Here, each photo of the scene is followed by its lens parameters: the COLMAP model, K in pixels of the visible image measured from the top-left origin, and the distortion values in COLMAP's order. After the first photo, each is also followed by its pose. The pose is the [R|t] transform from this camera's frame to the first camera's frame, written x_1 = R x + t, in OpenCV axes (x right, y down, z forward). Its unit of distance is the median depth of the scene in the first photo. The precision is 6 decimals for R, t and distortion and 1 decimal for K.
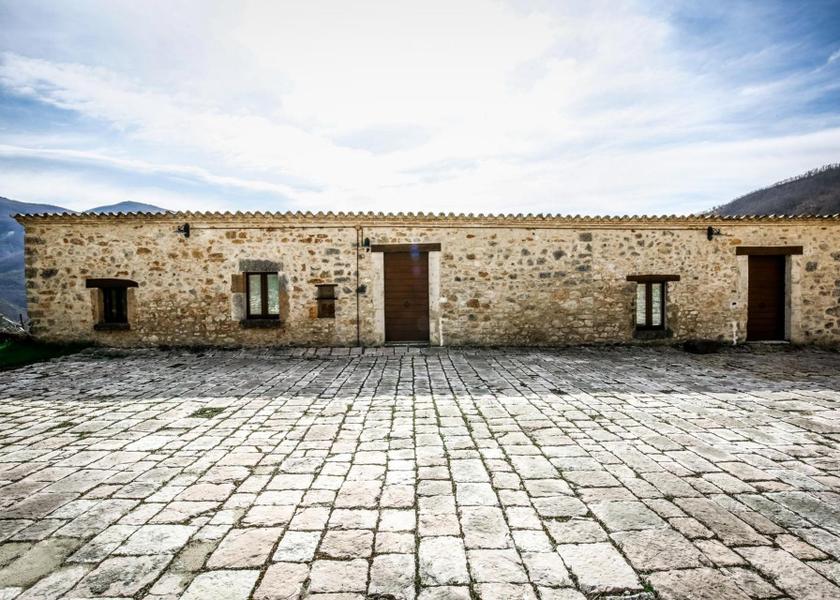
lens RADIAL K [[423.0, 0, 419.9], [0, 423.0, 299.7], [0, 0, 1]] dist [-0.035520, 0.006974]
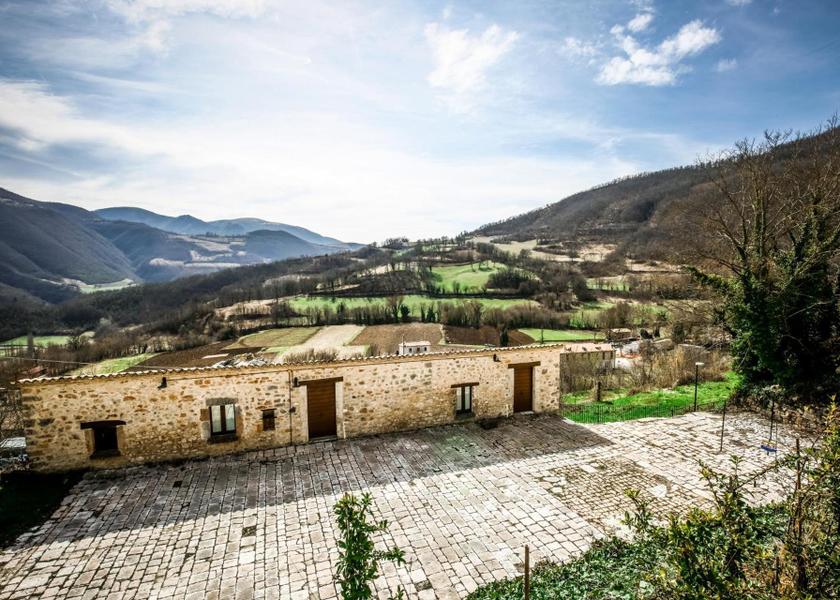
lens RADIAL K [[423.0, 0, 427.0], [0, 423.0, 297.8], [0, 0, 1]] dist [-0.035520, 0.006974]
pose [[0.944502, -0.019326, 0.327938, -0.171484], [0.006915, 0.999216, 0.038969, -0.496770], [-0.328434, -0.034538, 0.943895, -0.619066]]
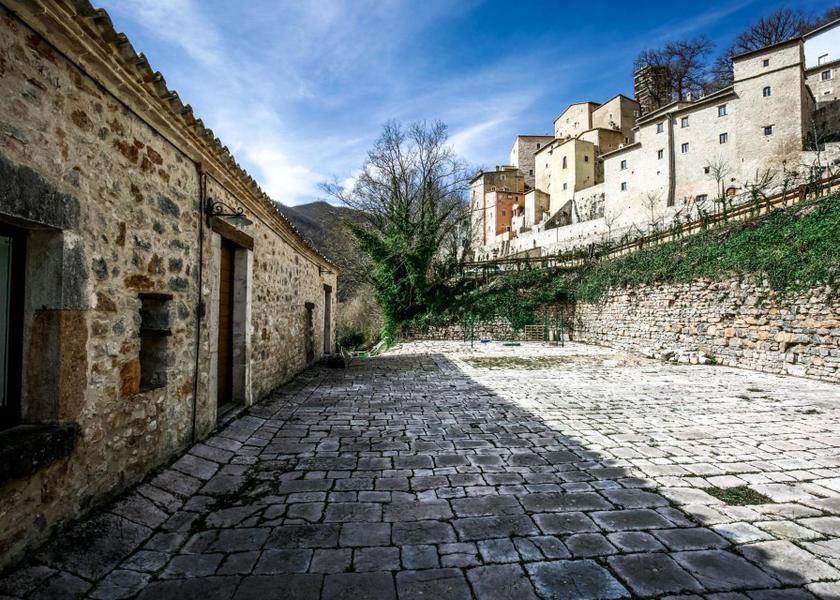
lens RADIAL K [[423.0, 0, 424.6], [0, 423.0, 302.0], [0, 0, 1]] dist [-0.035520, 0.006974]
pose [[-0.084752, 0.042408, 0.995499, -0.592910], [0.017777, 0.998999, -0.041043, -0.010507], [-0.996244, 0.014219, -0.085421, 0.805588]]
